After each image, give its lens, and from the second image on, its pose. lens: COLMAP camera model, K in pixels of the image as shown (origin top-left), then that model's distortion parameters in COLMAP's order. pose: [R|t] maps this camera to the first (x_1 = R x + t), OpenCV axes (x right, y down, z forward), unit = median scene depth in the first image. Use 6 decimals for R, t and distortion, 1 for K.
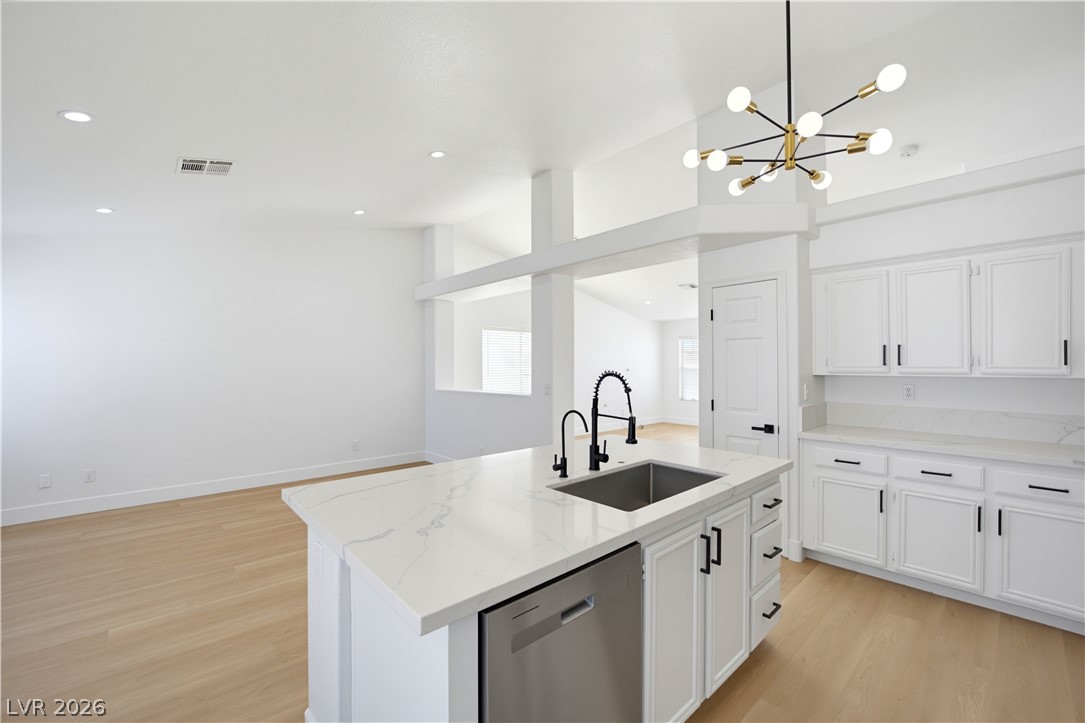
lens RADIAL K [[443.8, 0, 537.2], [0, 443.8, 362.2], [0, 0, 1]] dist [-0.010770, 0.000511]
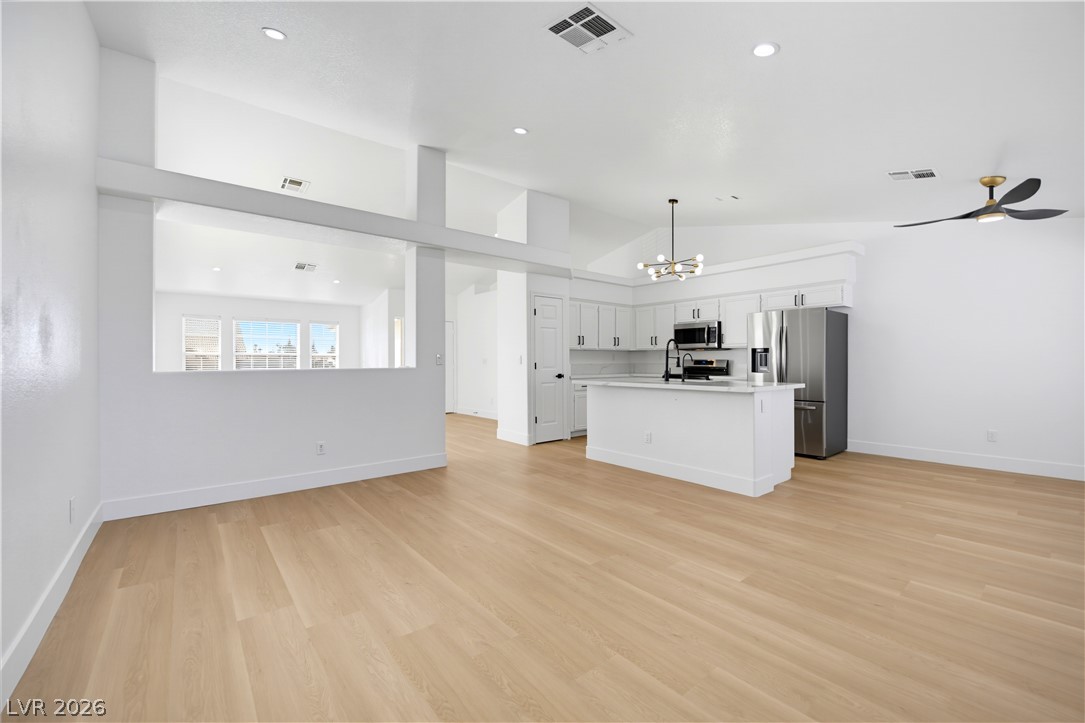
lens RADIAL K [[443.8, 0, 538.3], [0, 443.8, 365.1], [0, 0, 1]] dist [-0.010770, 0.000511]
pose [[0.058685, -0.004764, 0.998265, -1.757344], [0.000479, 0.999989, 0.004744, 0.116719], [-0.998276, 0.000200, 0.058686, 1.228919]]
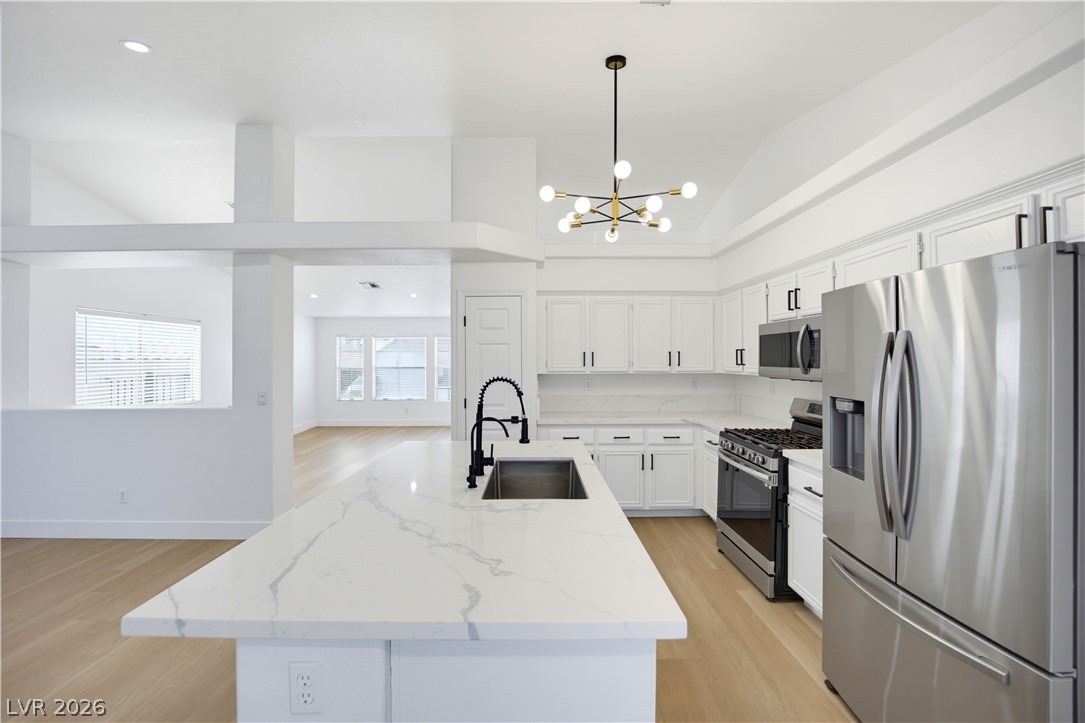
lens RADIAL K [[443.8, 0, 538.7], [0, 443.8, 359.1], [0, 0, 1]] dist [-0.010770, 0.000511]
pose [[0.671475, 0.002029, 0.741024, -0.406190], [-0.000310, 0.999997, -0.002457, -0.013809], [-0.741027, 0.001420, 0.671474, 0.176156]]
